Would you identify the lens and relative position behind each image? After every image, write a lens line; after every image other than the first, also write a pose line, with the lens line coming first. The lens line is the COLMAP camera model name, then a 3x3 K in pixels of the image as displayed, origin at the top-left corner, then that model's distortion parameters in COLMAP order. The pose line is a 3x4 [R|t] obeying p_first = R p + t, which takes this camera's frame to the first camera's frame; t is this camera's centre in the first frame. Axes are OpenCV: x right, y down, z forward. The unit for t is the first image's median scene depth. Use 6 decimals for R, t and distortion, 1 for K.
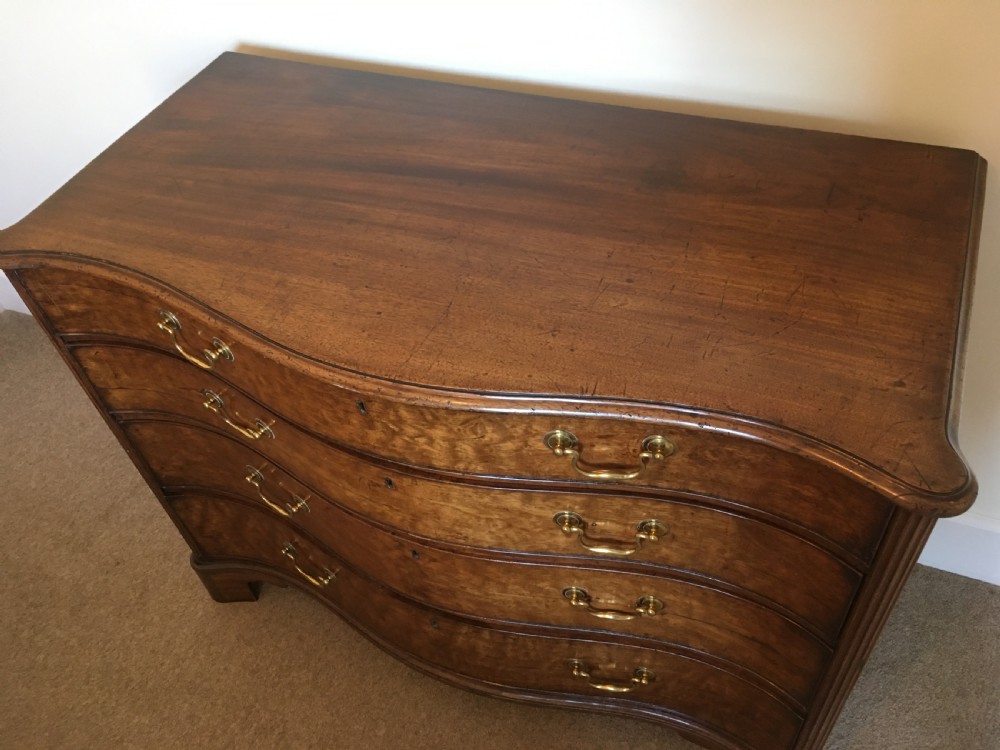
lens RADIAL K [[854.0, 0, 498.3], [0, 854.0, 380.8], [0, 0, 1]] dist [0.075125, -0.095790]
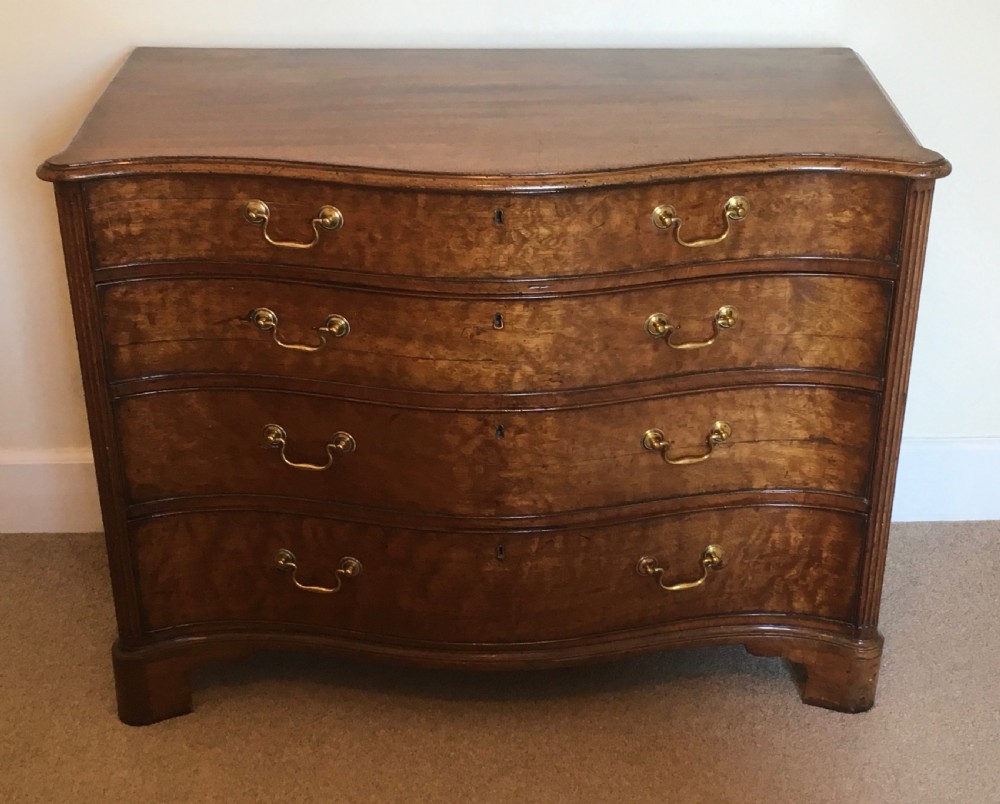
lens RADIAL K [[1589.4, 0, 523.7], [0, 1589.4, 406.3], [0, 0, 1]] dist [0.041190, 0.000000]
pose [[0.907498, -0.111190, 0.405073, -0.940617], [0.244347, 0.924123, -0.293753, 0.832380], [-0.341675, 0.365559, 0.865809, -0.725805]]
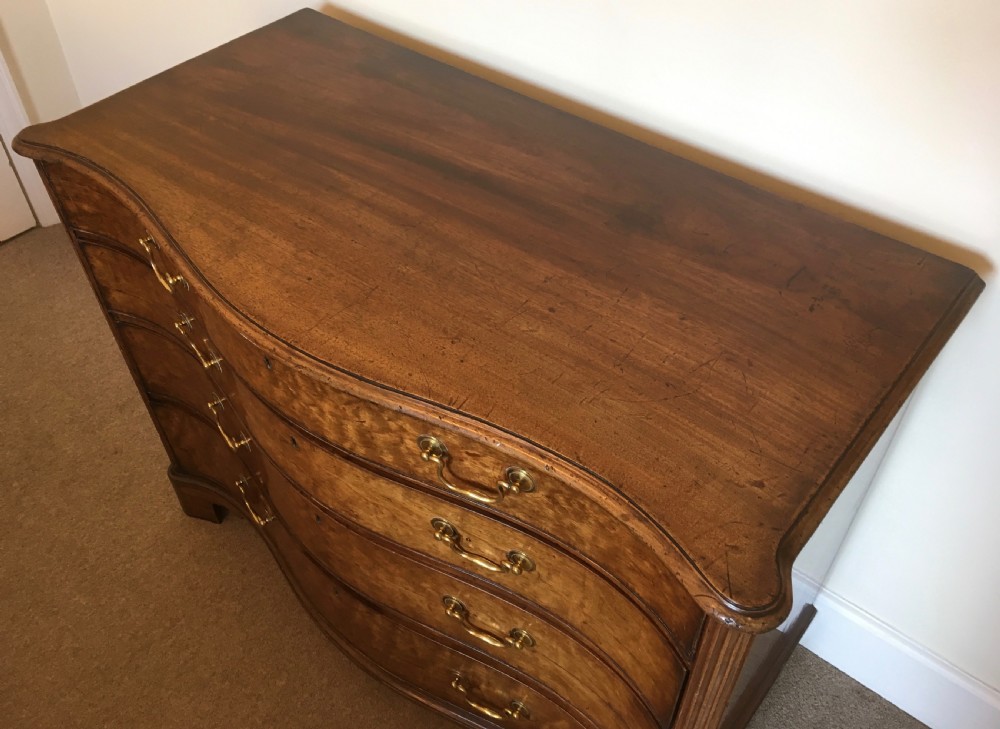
lens RADIAL K [[866.9, 0, 486.0], [0, 866.9, 351.9], [0, 0, 1]] dist [0.054482, -0.033717]
pose [[0.952857, 0.259161, -0.157792, 0.231222], [-0.262843, 0.964835, -0.002564, -0.043687], [0.151579, 0.043917, 0.987469, 0.003082]]
